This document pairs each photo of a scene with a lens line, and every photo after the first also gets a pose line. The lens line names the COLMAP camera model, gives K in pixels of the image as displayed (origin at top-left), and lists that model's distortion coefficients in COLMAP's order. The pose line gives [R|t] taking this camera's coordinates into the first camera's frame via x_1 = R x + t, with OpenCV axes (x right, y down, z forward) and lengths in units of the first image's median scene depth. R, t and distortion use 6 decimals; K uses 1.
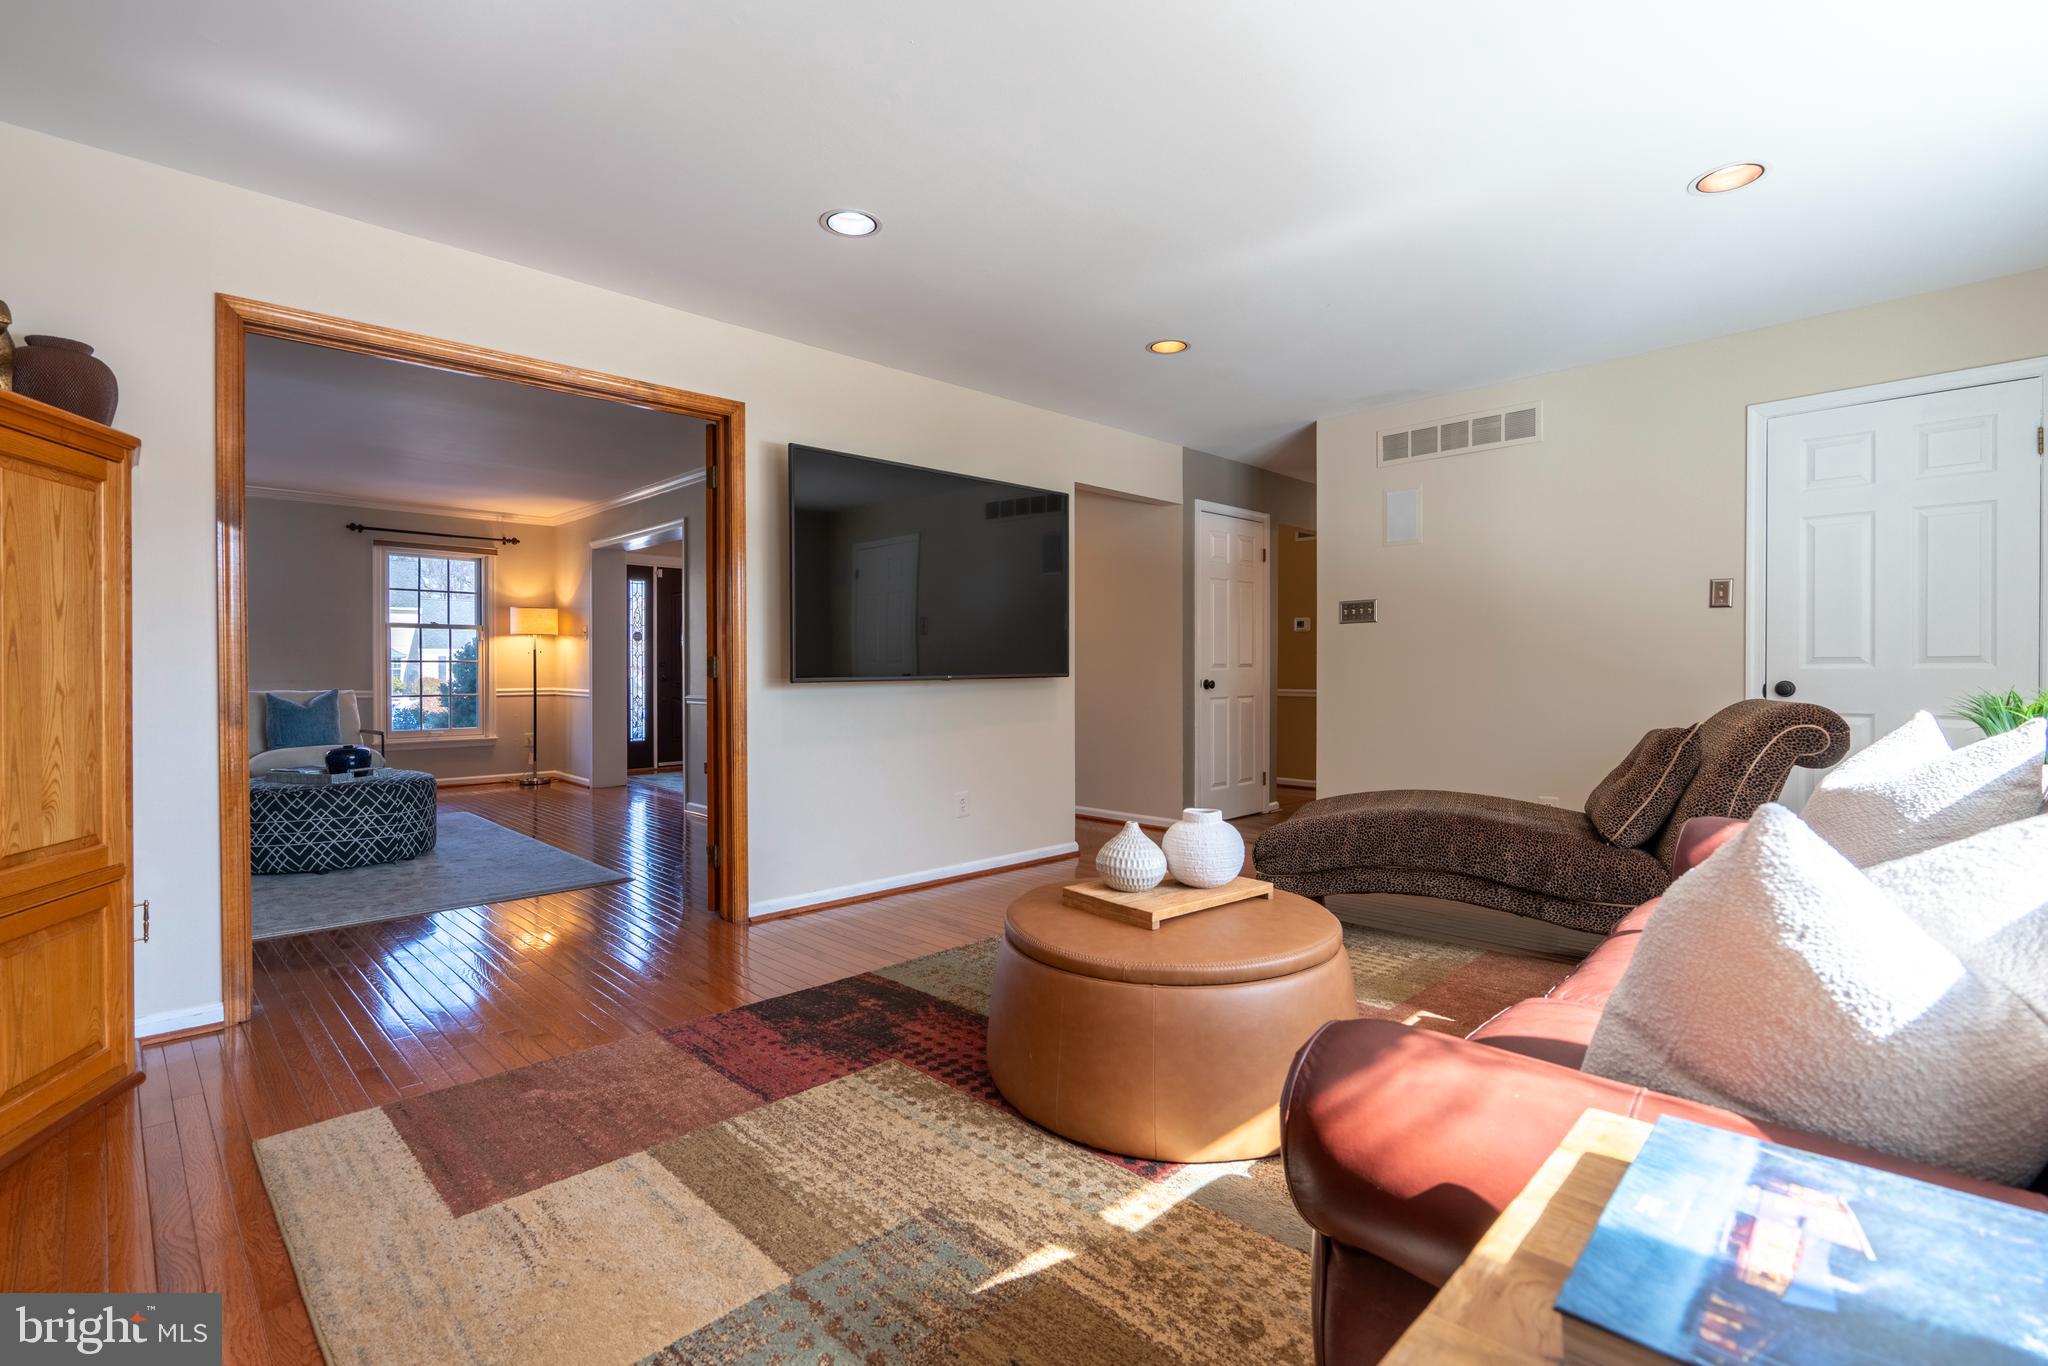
lens RADIAL K [[938.4, 0, 1017.3], [0, 938.4, 672.4], [0, 0, 1]] dist [-0.006240, -0.000452]
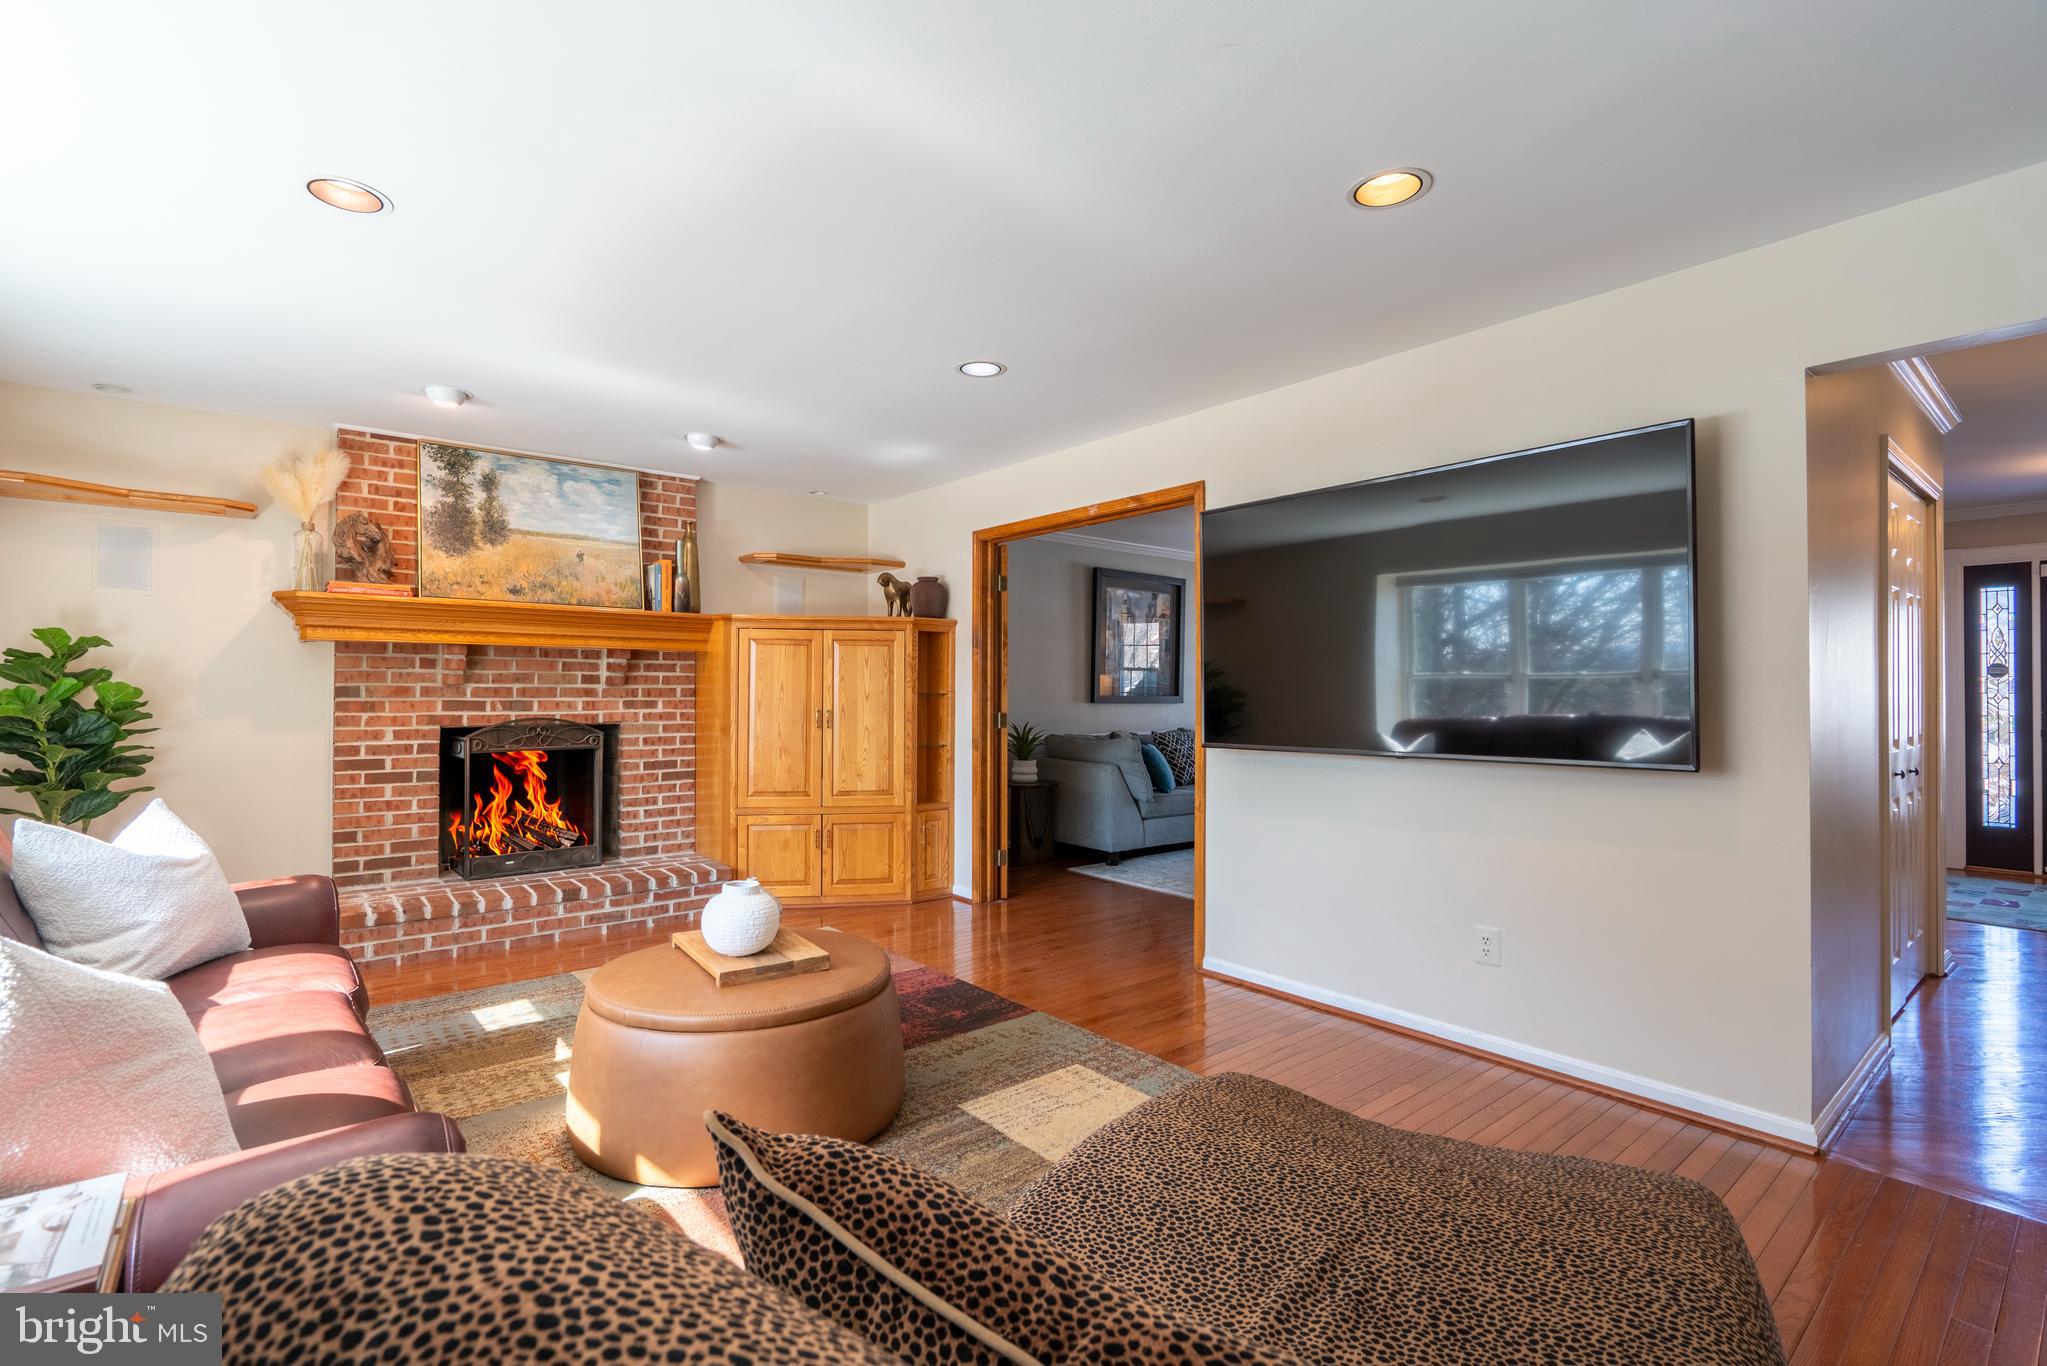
lens RADIAL K [[938.0, 0, 1018.1], [0, 938.0, 687.2], [0, 0, 1]] dist [-0.006240, -0.000452]
pose [[-0.100516, -0.009309, -0.994892, 1.078453], [-0.007677, 0.999934, -0.008581, -0.057355], [0.994906, 0.006775, -0.100581, 1.246311]]
